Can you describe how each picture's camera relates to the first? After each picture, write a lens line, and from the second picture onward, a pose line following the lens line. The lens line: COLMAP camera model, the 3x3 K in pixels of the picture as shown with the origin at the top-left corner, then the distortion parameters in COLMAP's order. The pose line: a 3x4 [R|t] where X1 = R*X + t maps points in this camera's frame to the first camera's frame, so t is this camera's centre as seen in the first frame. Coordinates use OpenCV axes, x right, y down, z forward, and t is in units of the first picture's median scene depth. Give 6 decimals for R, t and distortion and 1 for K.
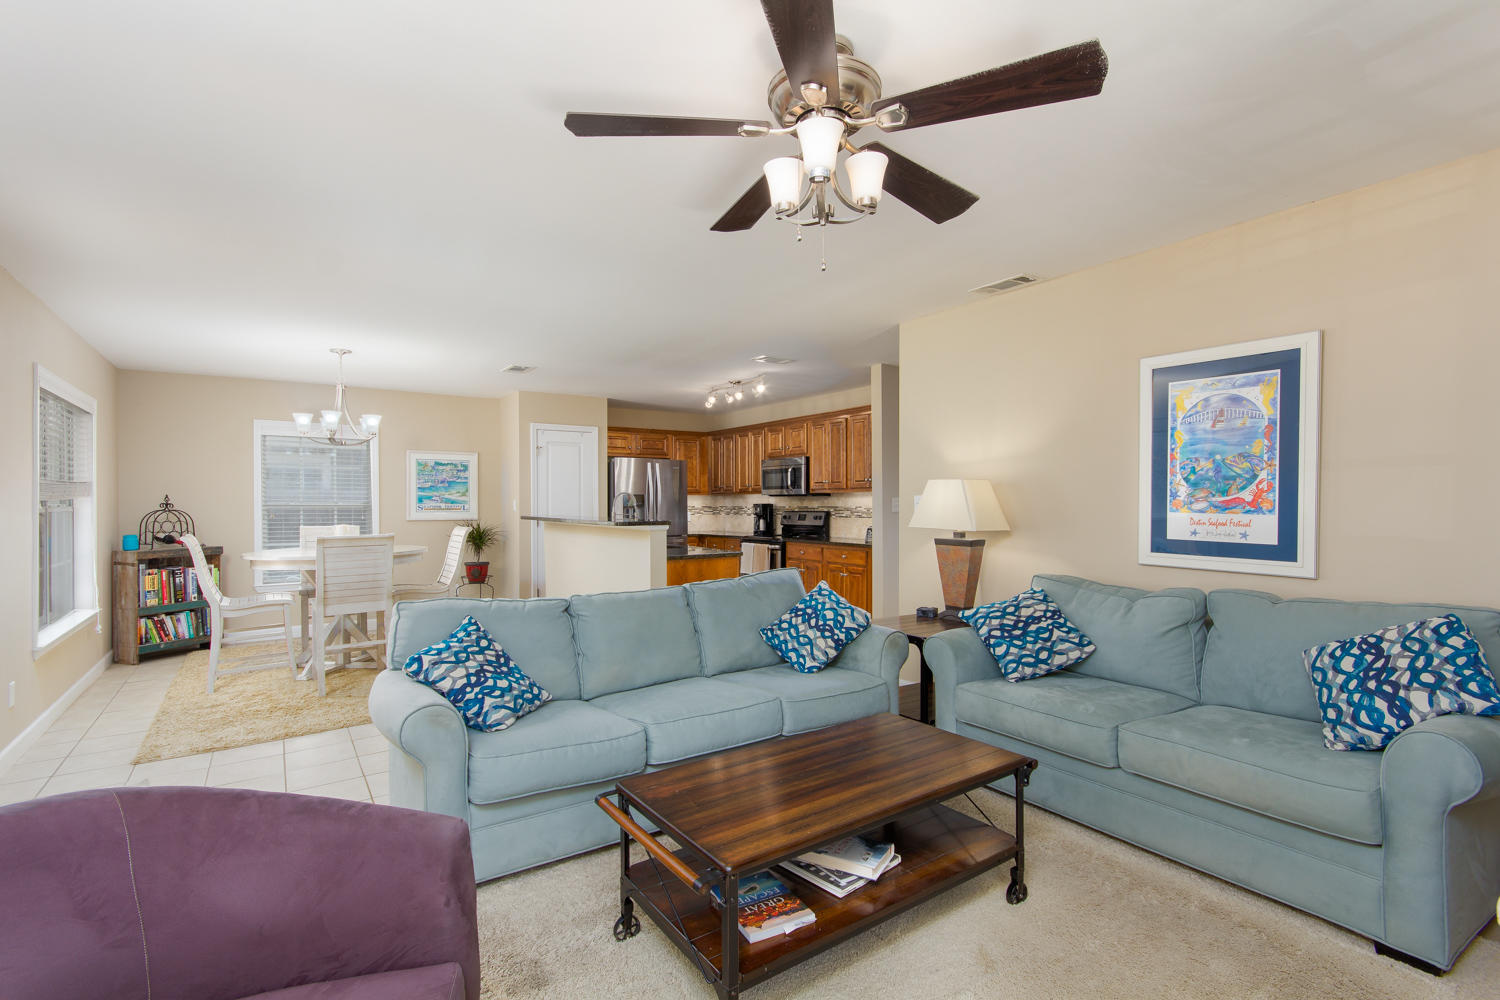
lens RADIAL K [[730.3, 0, 749.9], [0, 730.3, 503.6], [0, 0, 1]] dist [0.001279, 0.010084]
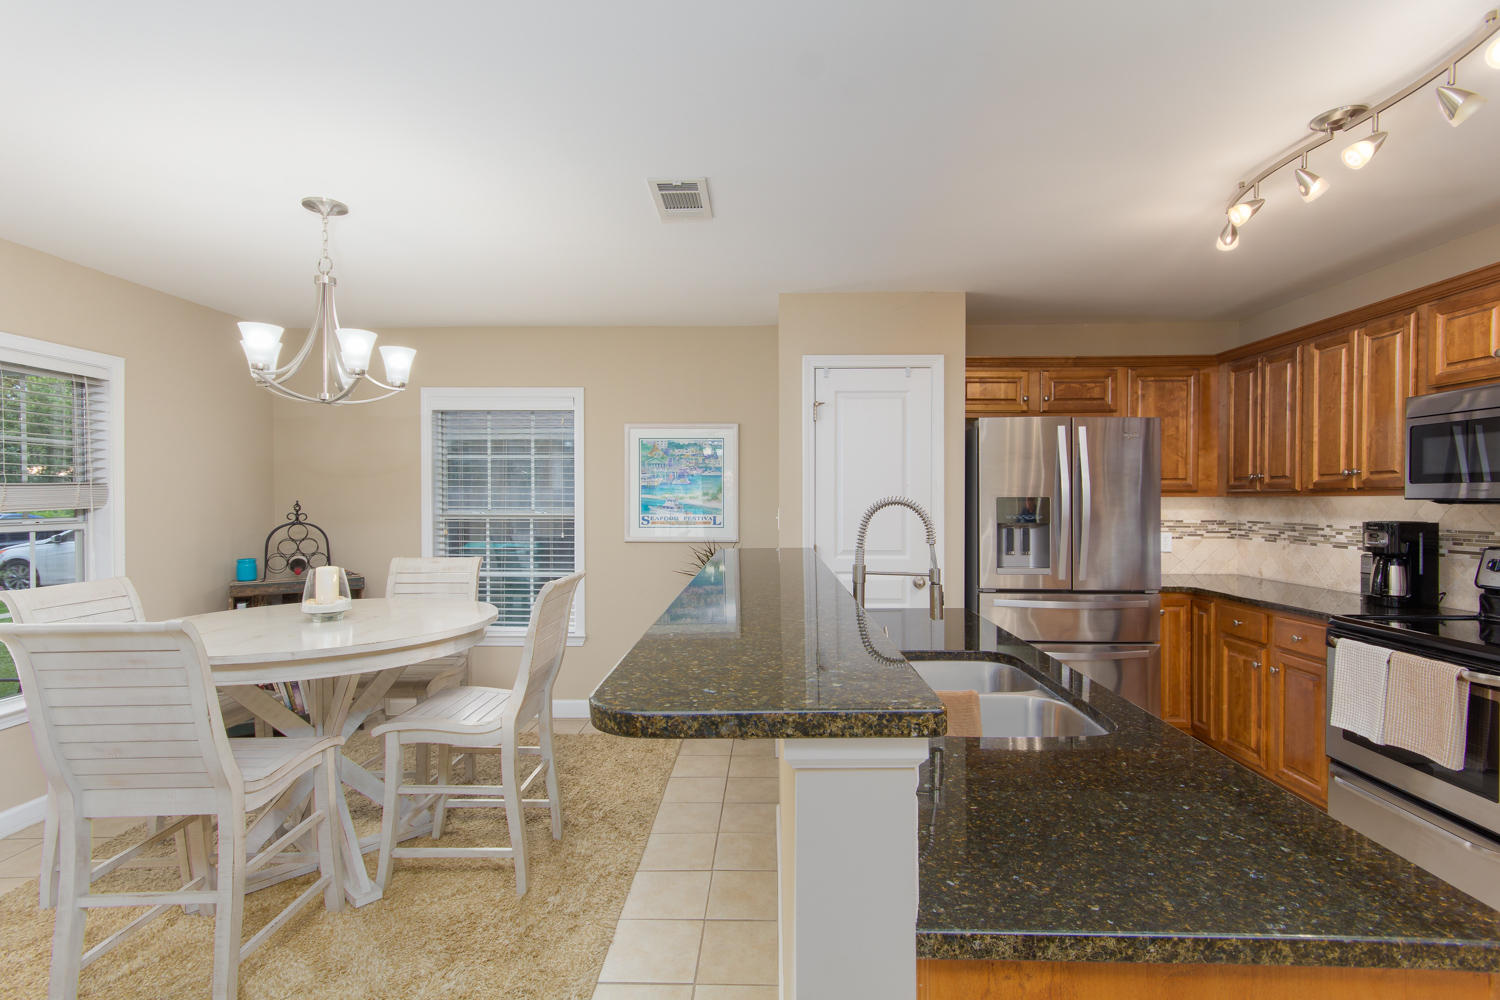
lens RADIAL K [[730.3, 0, 749.9], [0, 730.3, 503.6], [0, 0, 1]] dist [0.001279, 0.010084]
pose [[0.812490, 0.005464, -0.582950, -0.033758], [-0.002184, 0.999978, 0.006329, -0.011363], [0.582971, -0.003870, 0.812483, 0.547250]]
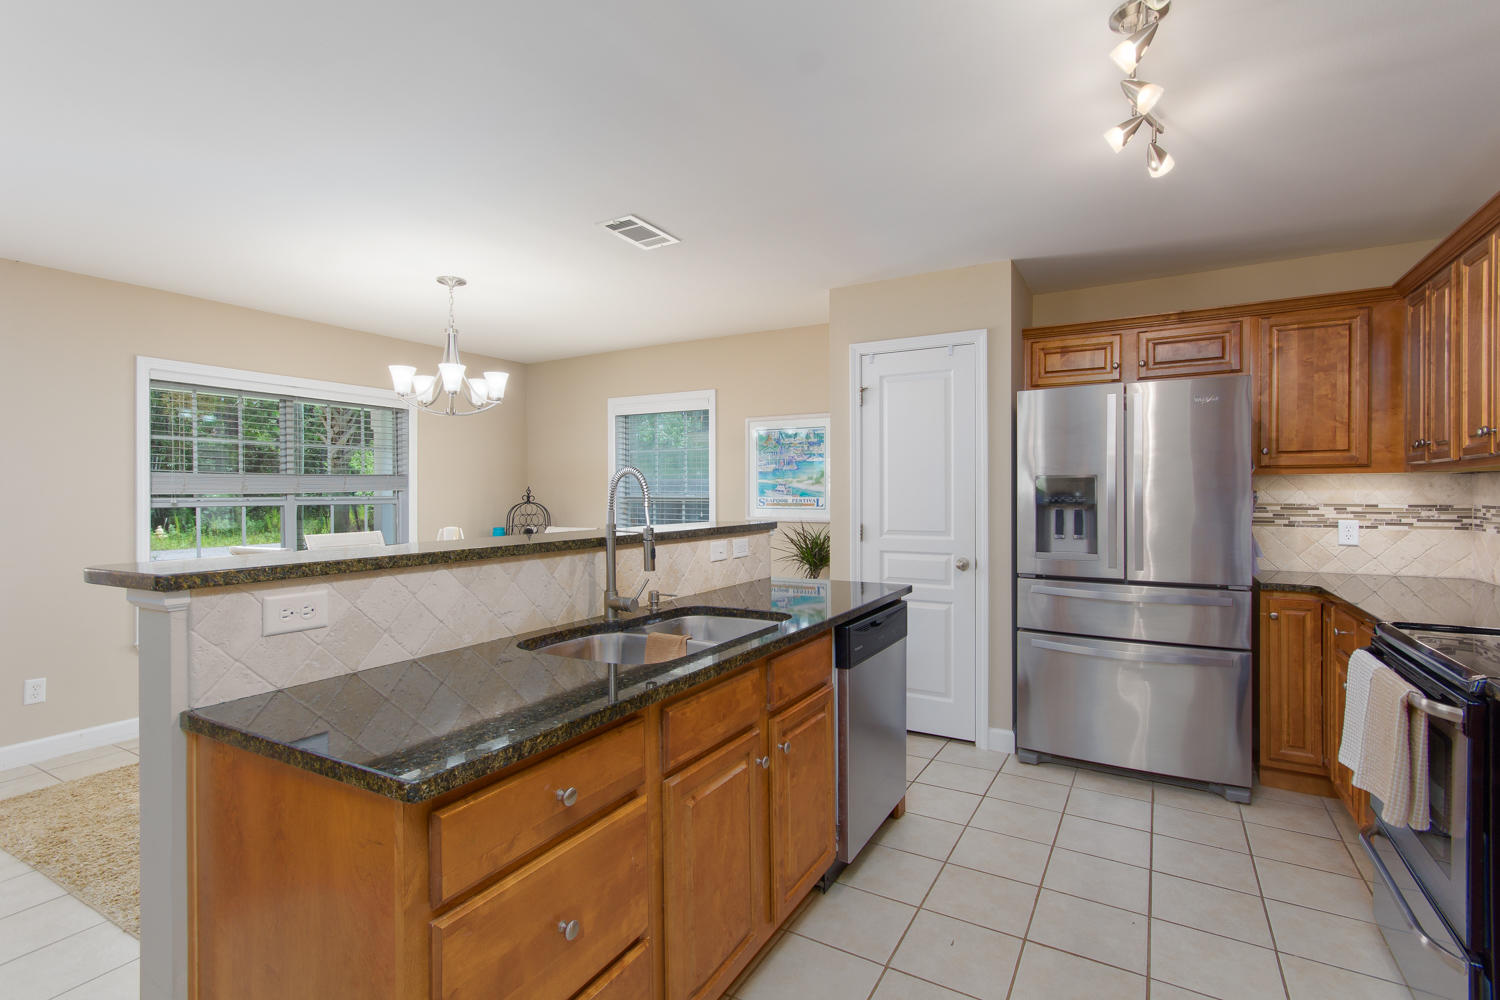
lens RADIAL K [[696.2, 0, 745.0], [0, 696.2, 497.3], [0, 0, 1]] dist [0.001536, 0.001390]
pose [[0.431229, 0.005539, -0.902225, 0.120071], [0.000323, 0.999980, 0.006294, -0.002693], [0.902242, -0.003005, 0.431219, 0.683953]]
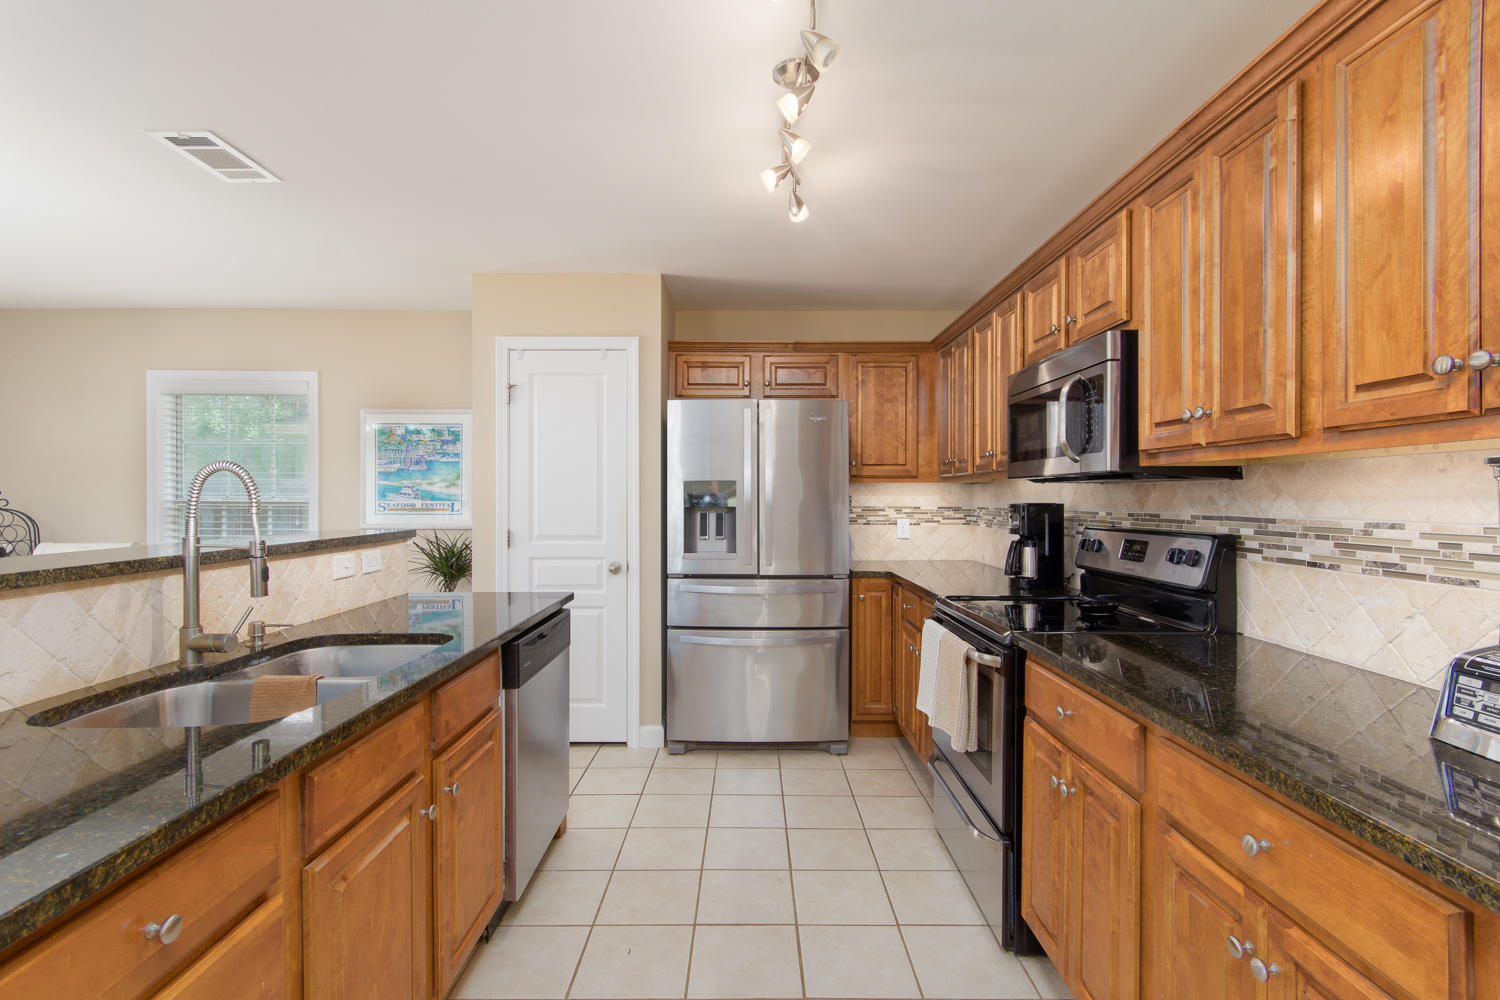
lens RADIAL K [[699.0, 0, 750.3], [0, 699.0, 497.7], [0, 0, 1]] dist [0.000571, 0.000805]
pose [[0.831341, 0.002603, -0.555756, 0.100828], [-0.002890, 0.999996, 0.000361, -0.002542], [0.555755, 0.001306, 0.831345, 0.675667]]
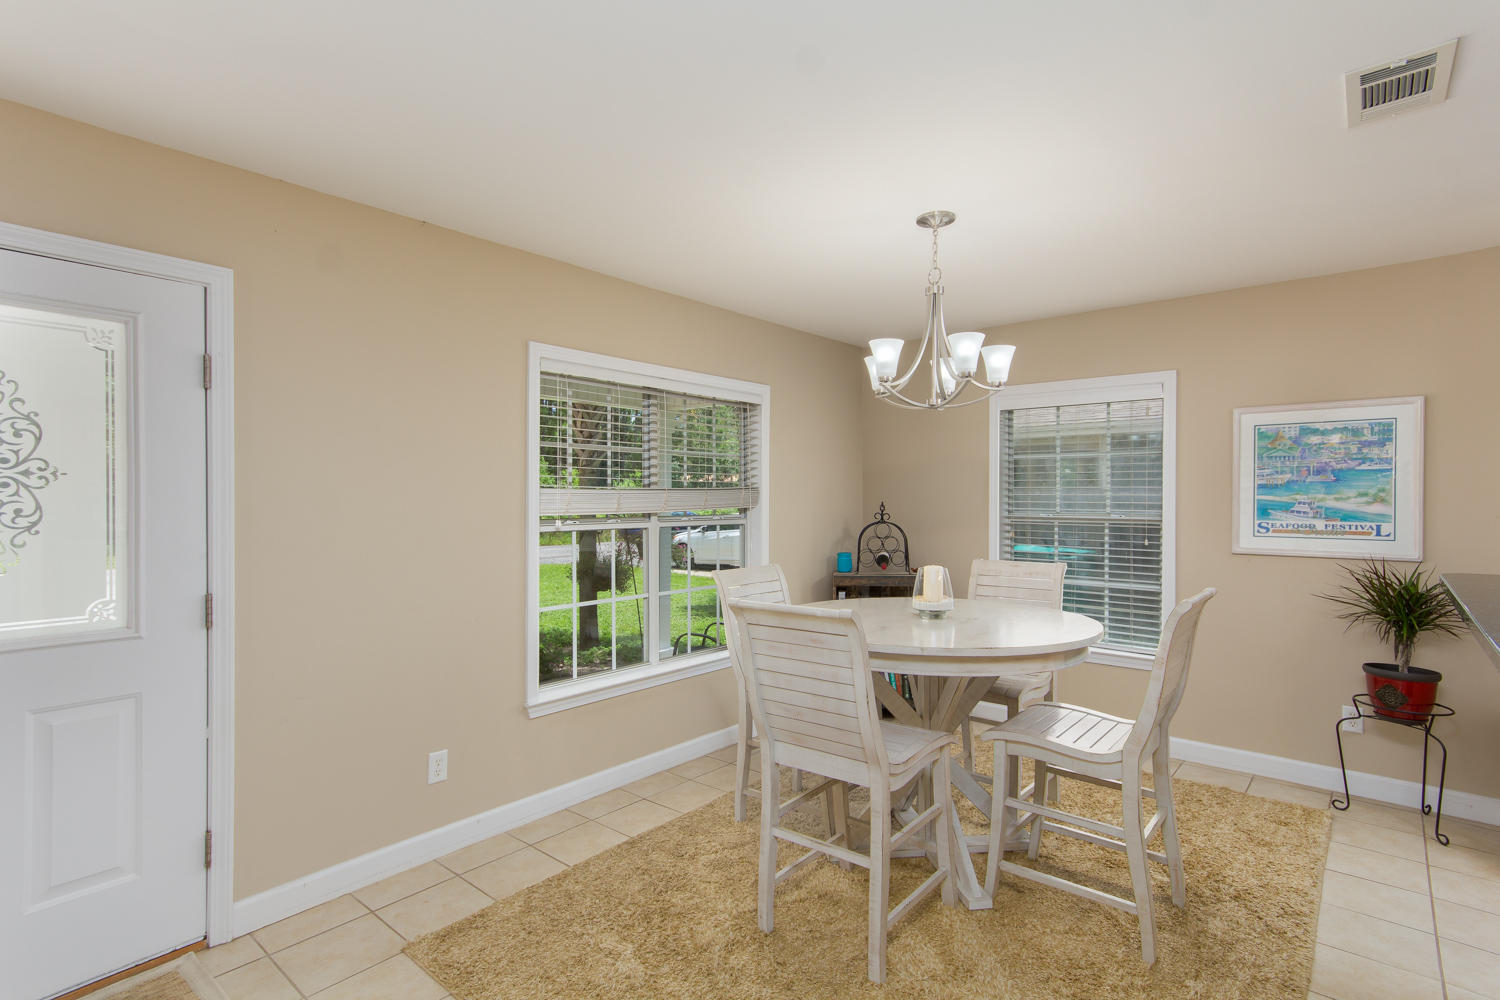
lens RADIAL K [[758.6, 0, 750.0], [0, 758.6, 500.0], [0, 0, 1]] dist [-0.001150, 0.017392]
pose [[0.248204, 0.002958, -0.968703, -0.053321], [-0.003670, 0.999991, 0.002113, -0.011623], [0.968701, 0.003031, 0.248212, 0.535854]]
